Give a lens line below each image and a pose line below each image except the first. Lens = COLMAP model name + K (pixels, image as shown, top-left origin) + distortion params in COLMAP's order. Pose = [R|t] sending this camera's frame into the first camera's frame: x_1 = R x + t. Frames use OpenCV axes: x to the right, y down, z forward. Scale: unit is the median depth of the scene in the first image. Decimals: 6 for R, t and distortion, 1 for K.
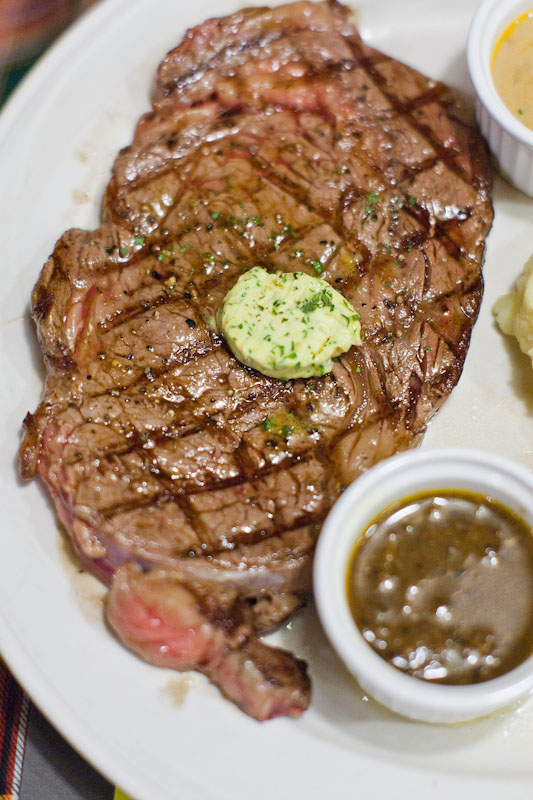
lens RADIAL K [[1913.1, 0, 266.5], [0, 1913.1, 400.0], [0, 0, 1]] dist [-0.315178, -0.537042]
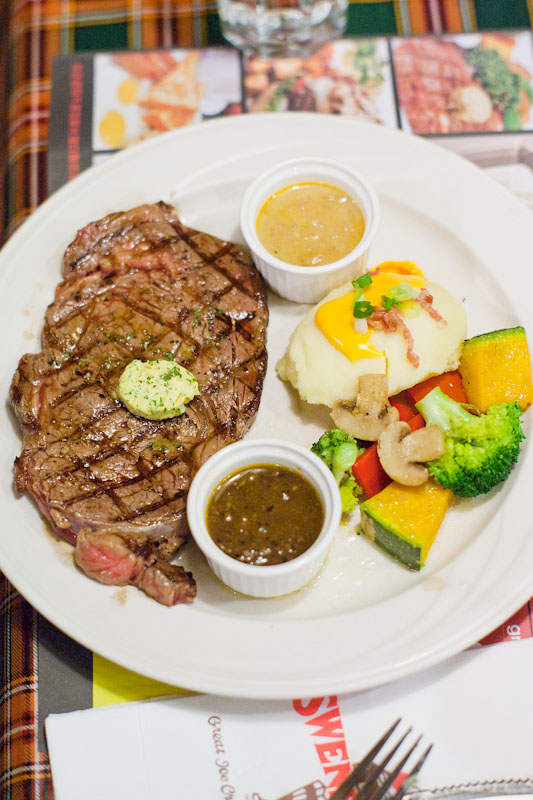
lens RADIAL K [[1913.1, 0, 266.5], [0, 1913.1, 400.0], [0, 0, 1]] dist [-0.315178, -0.537042]
pose [[0.989919, -0.131704, 0.052102, 0.017775], [0.136551, 0.985141, -0.104166, 0.164435], [-0.037608, 0.110230, 0.993194, -0.731819]]
